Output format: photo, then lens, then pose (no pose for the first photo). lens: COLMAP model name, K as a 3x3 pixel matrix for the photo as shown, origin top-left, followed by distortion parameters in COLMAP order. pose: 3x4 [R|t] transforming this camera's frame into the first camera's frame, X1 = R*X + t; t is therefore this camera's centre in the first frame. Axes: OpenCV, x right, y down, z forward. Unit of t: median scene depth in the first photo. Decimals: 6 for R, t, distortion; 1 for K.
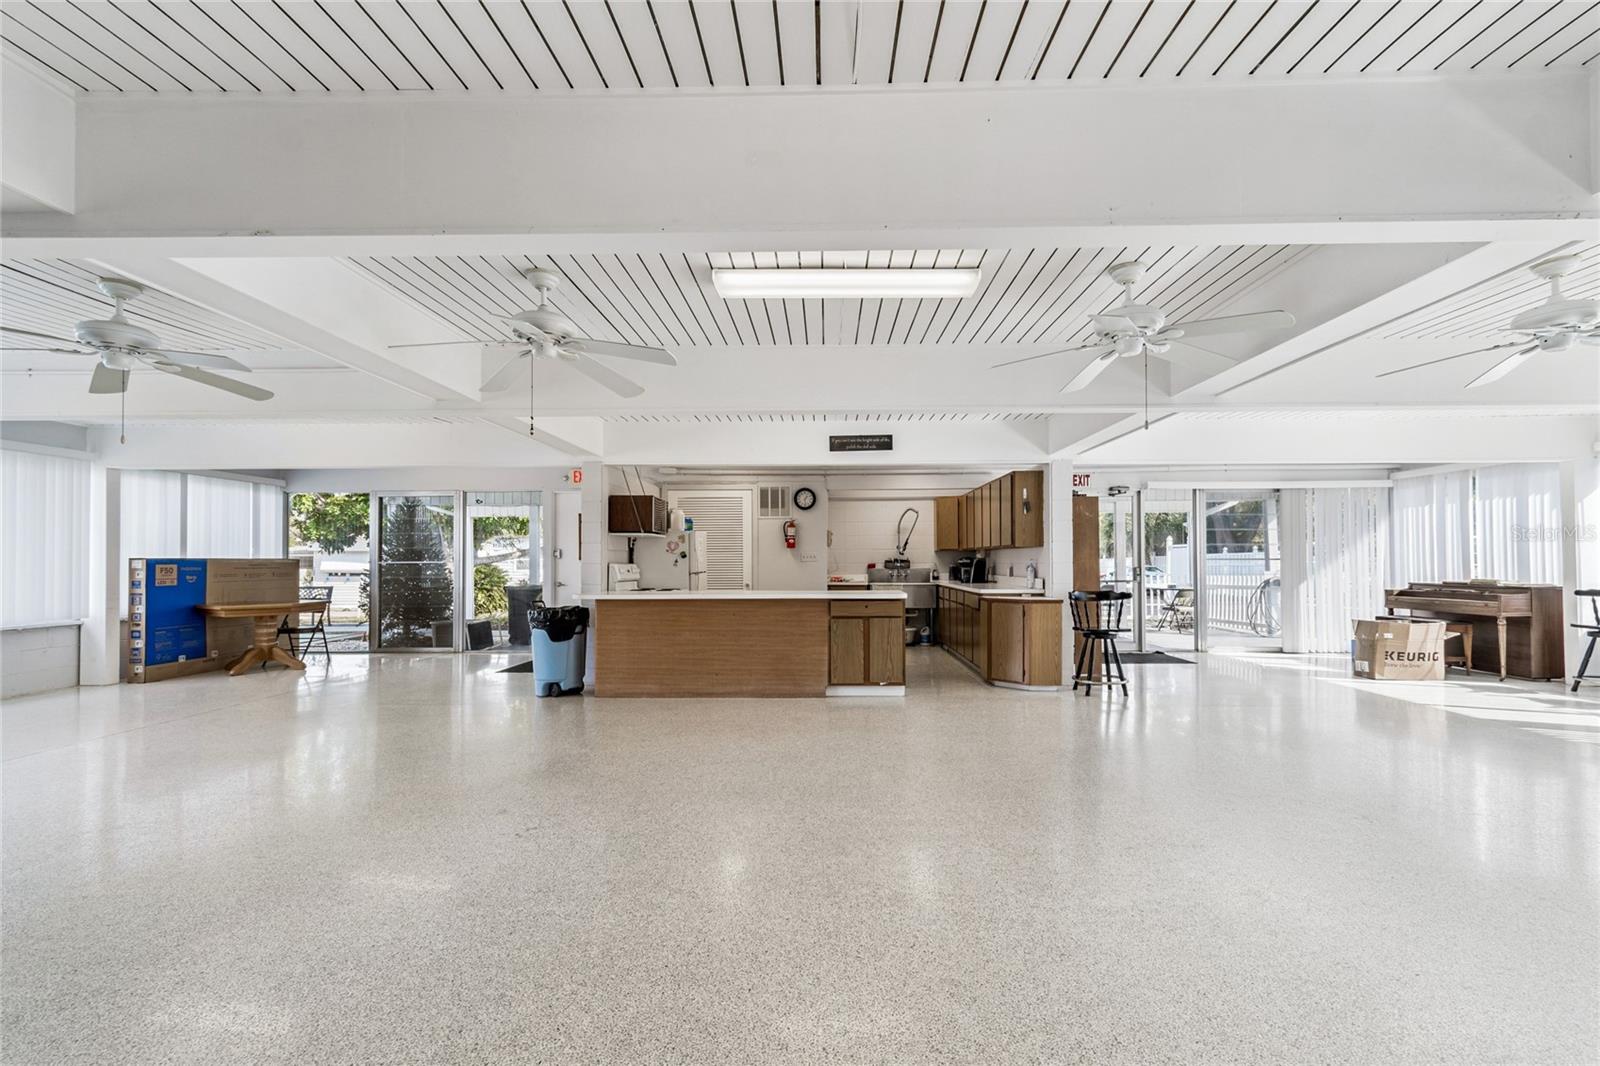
lens RADIAL K [[718.1, 0, 803.8], [0, 718.1, 542.8], [0, 0, 1]] dist [0.004642, 0.000566]
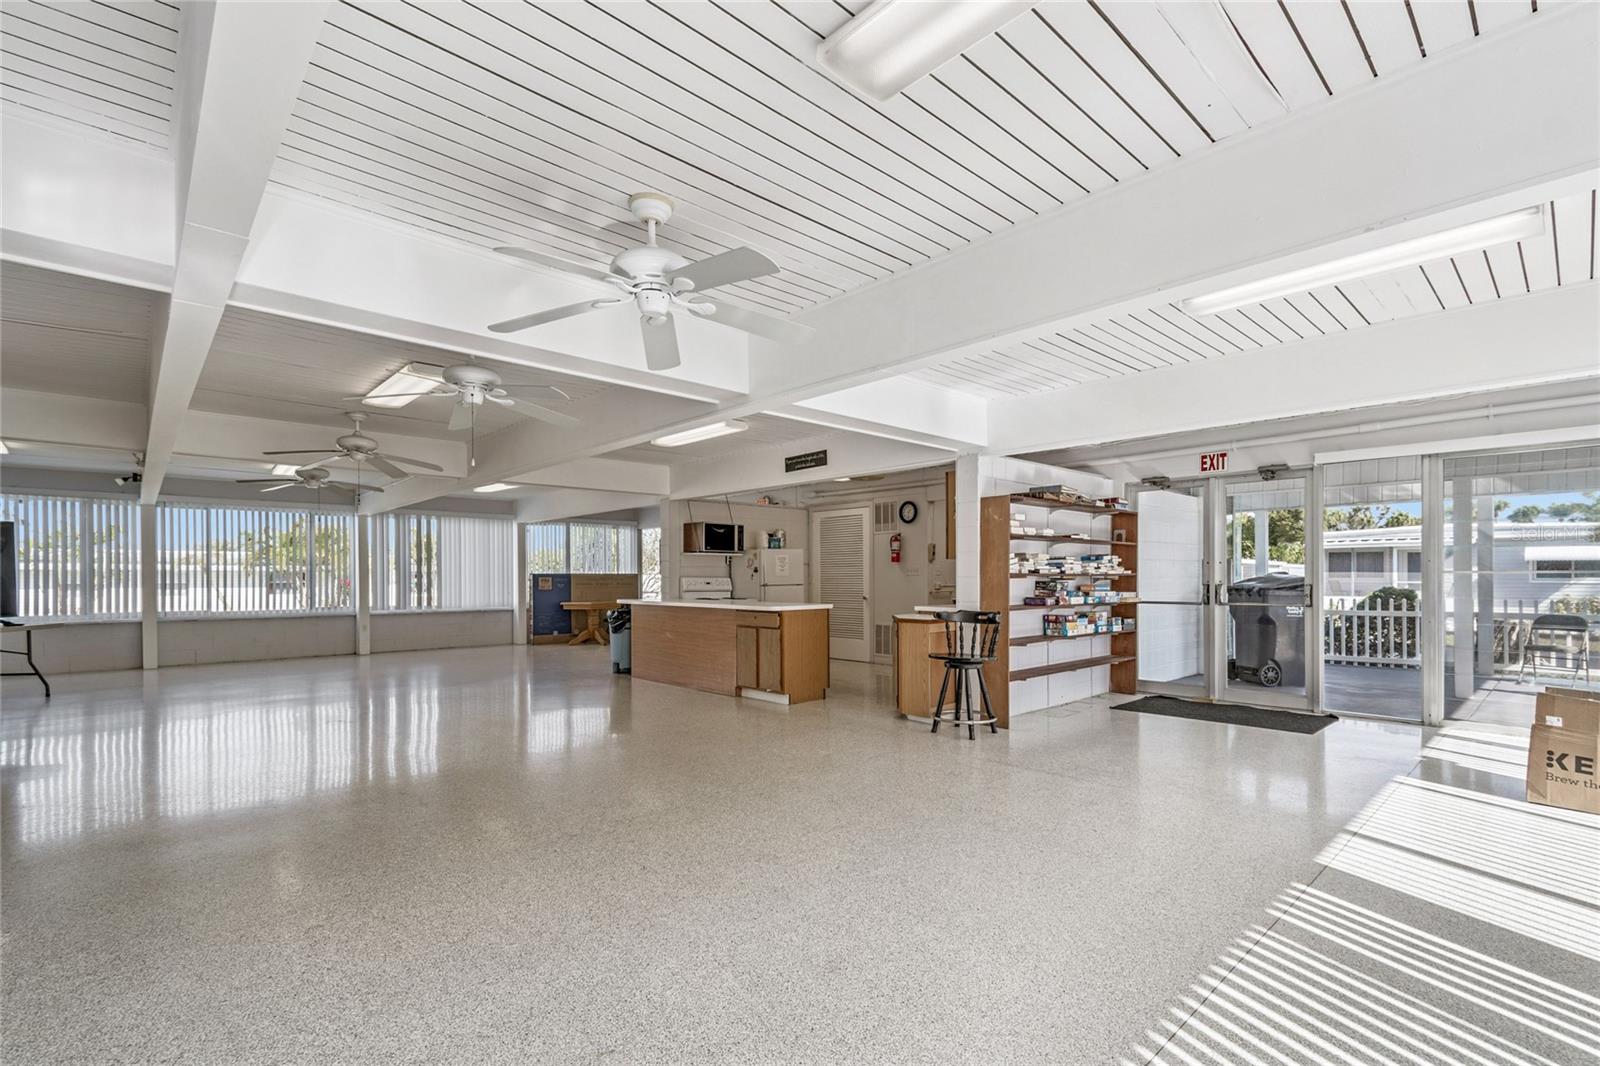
lens RADIAL K [[703.1, 0, 804.6], [0, 703.1, 578.6], [0, 0, 1]] dist [0.018702, 0.000155]
pose [[0.712031, 0.003076, -0.702142, 0.703602], [0.020915, 0.999454, 0.025589, 0.003709], [0.701837, -0.032905, 0.711577, 0.240370]]
